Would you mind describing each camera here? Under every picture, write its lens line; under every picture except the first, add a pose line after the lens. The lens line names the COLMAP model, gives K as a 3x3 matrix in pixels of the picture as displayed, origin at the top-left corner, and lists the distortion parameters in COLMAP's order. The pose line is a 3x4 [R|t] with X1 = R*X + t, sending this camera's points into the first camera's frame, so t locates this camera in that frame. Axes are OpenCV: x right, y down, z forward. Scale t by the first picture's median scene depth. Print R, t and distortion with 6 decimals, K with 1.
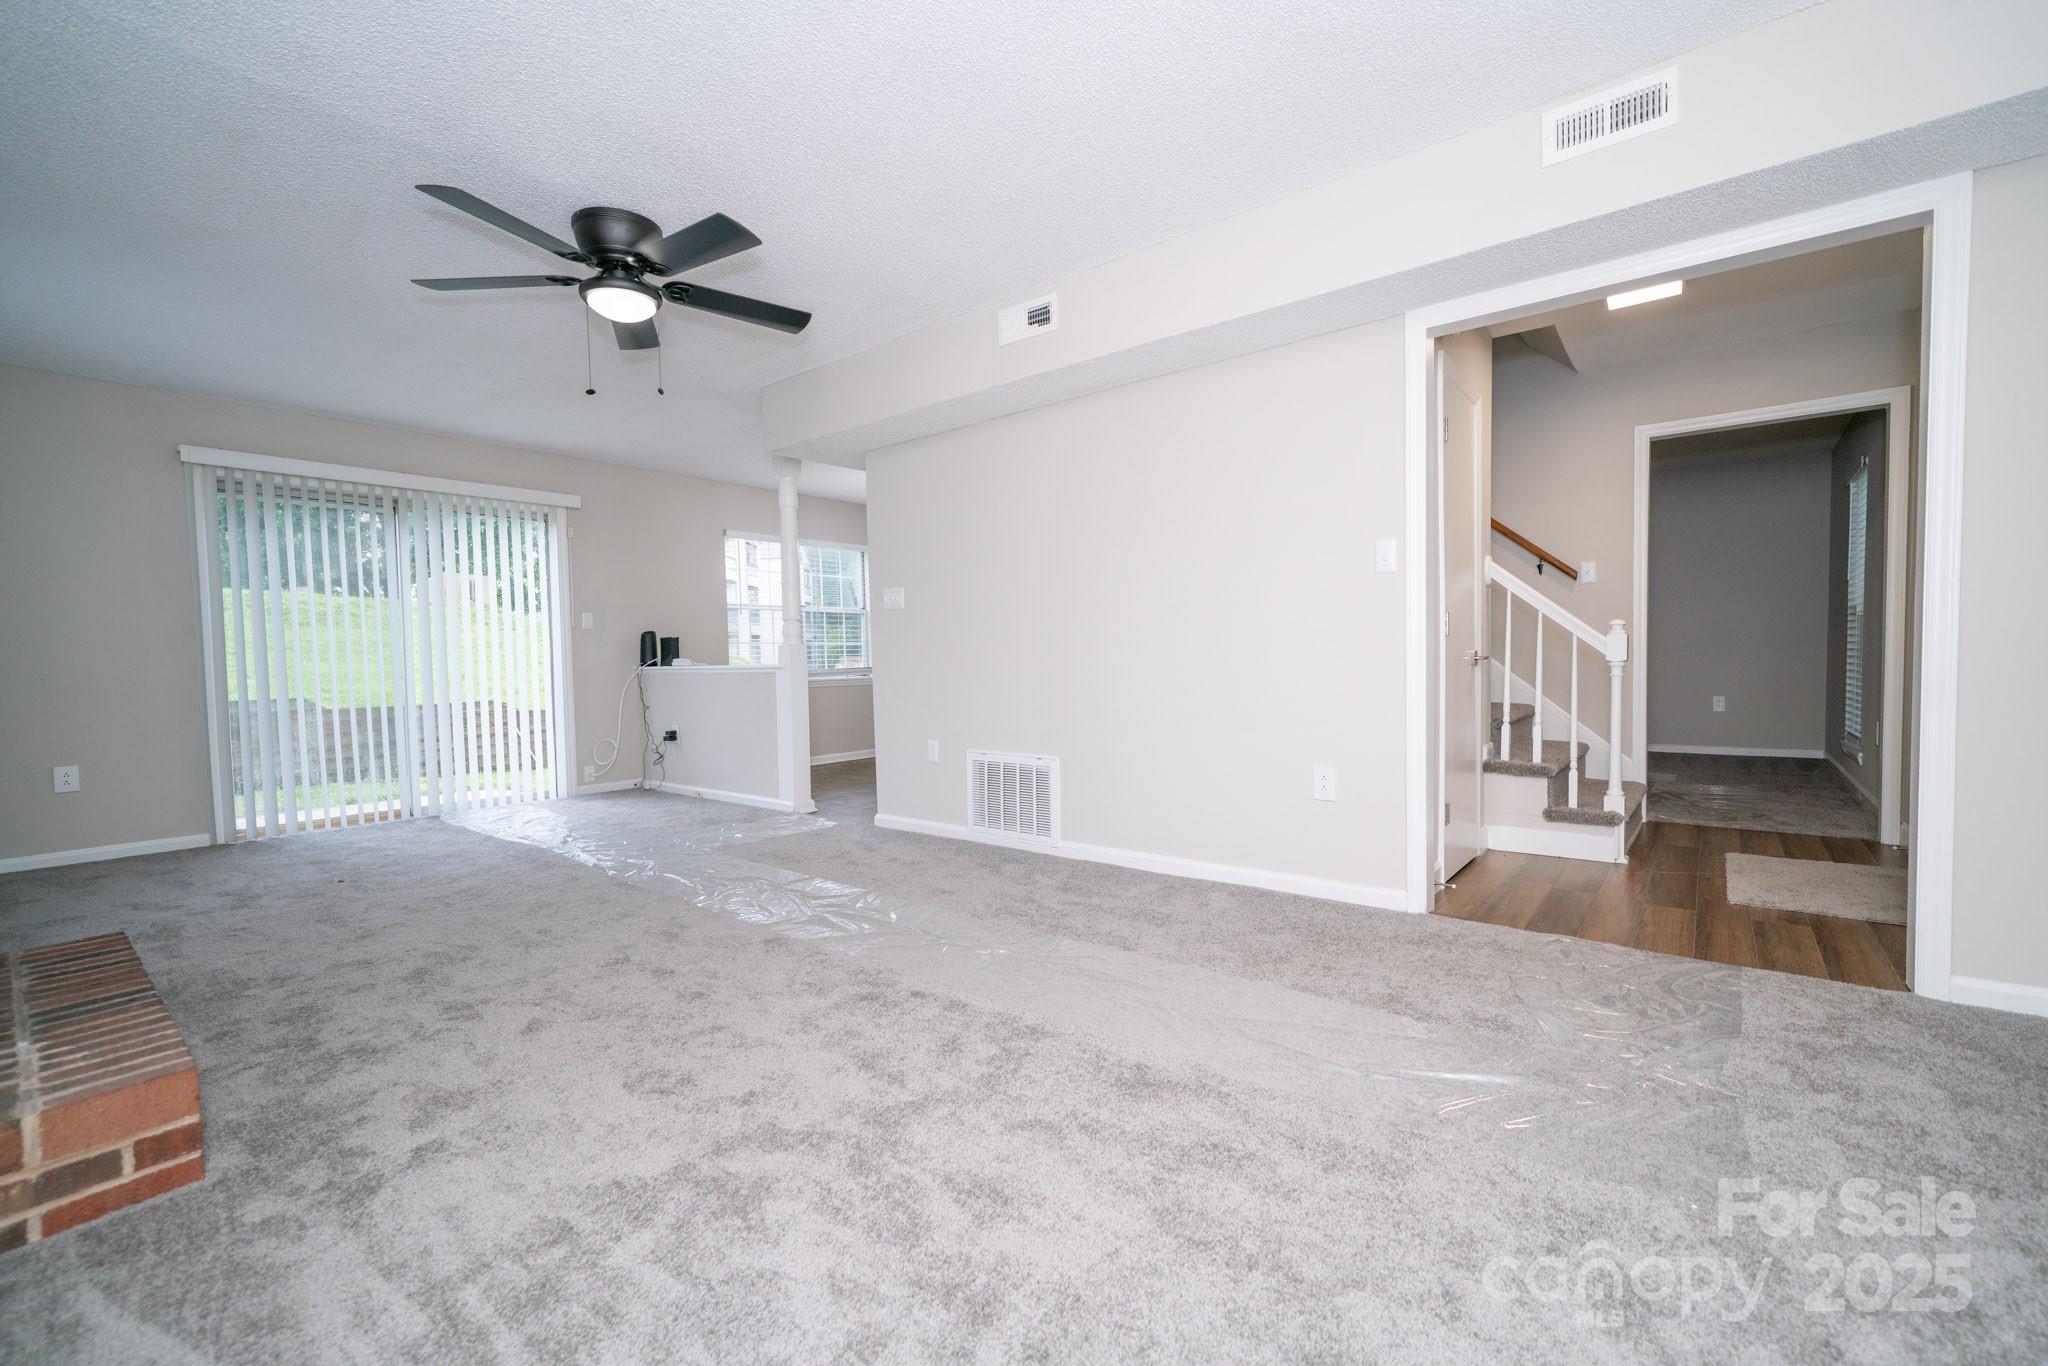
lens RADIAL K [[842.9, 0, 1042.1], [0, 842.9, 683.7], [0, 0, 1]] dist [-0.001150, 0.000448]
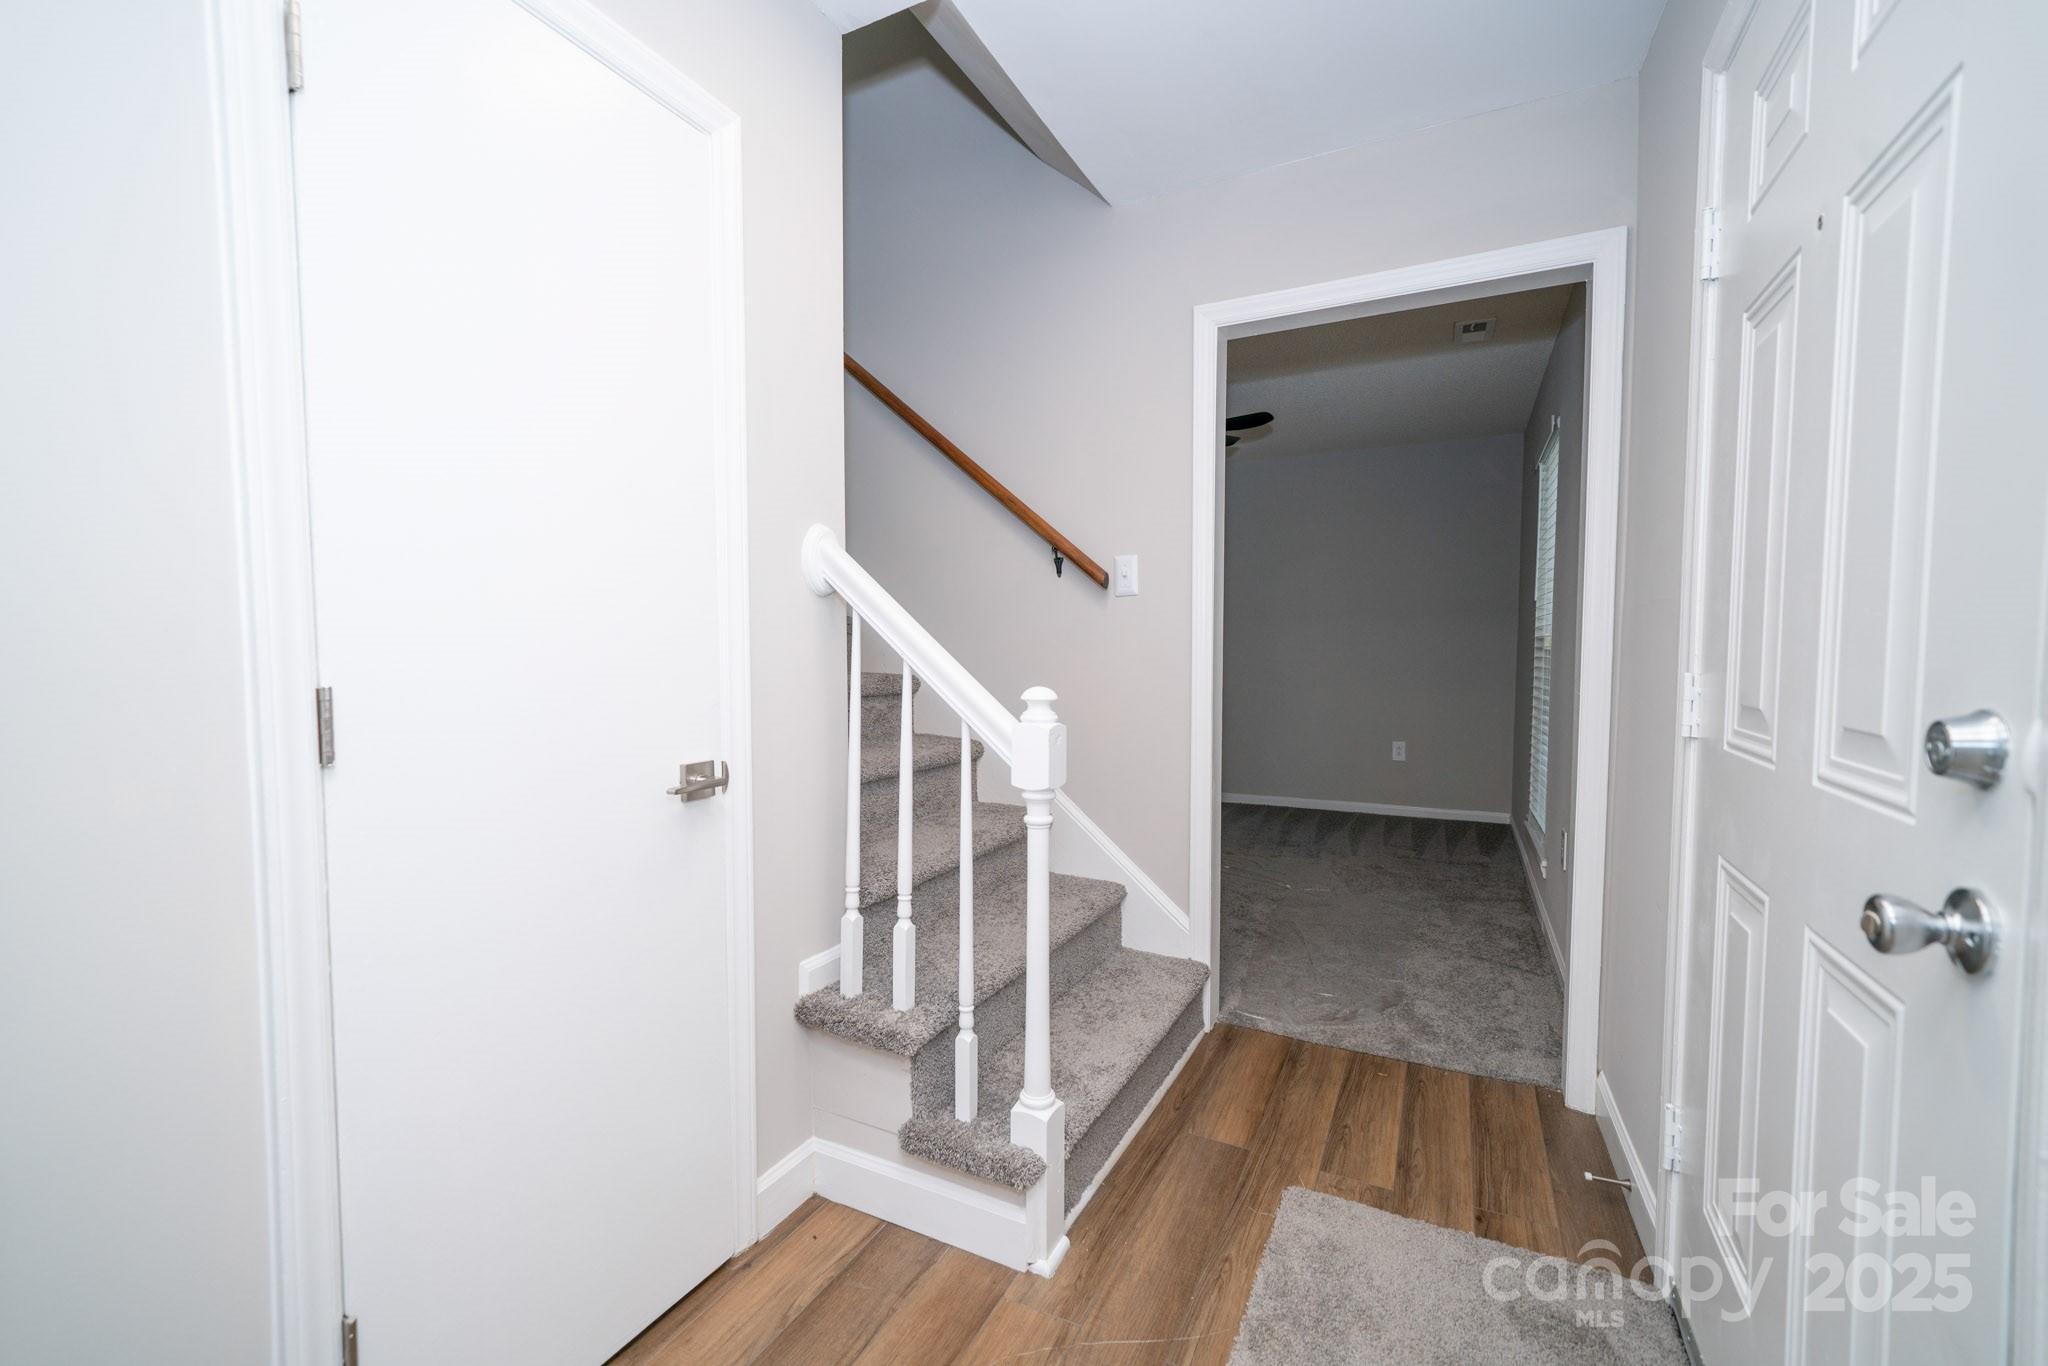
lens RADIAL K [[812.9, 0, 1028.6], [0, 812.9, 687.5], [0, 0, 1]] dist [-0.000821, 0.000184]
pose [[0.980227, 0.004338, 0.197830, 0.490874], [-0.005588, 0.999968, 0.005759, -0.062850], [-0.197798, -0.006751, 0.980220, 0.501747]]
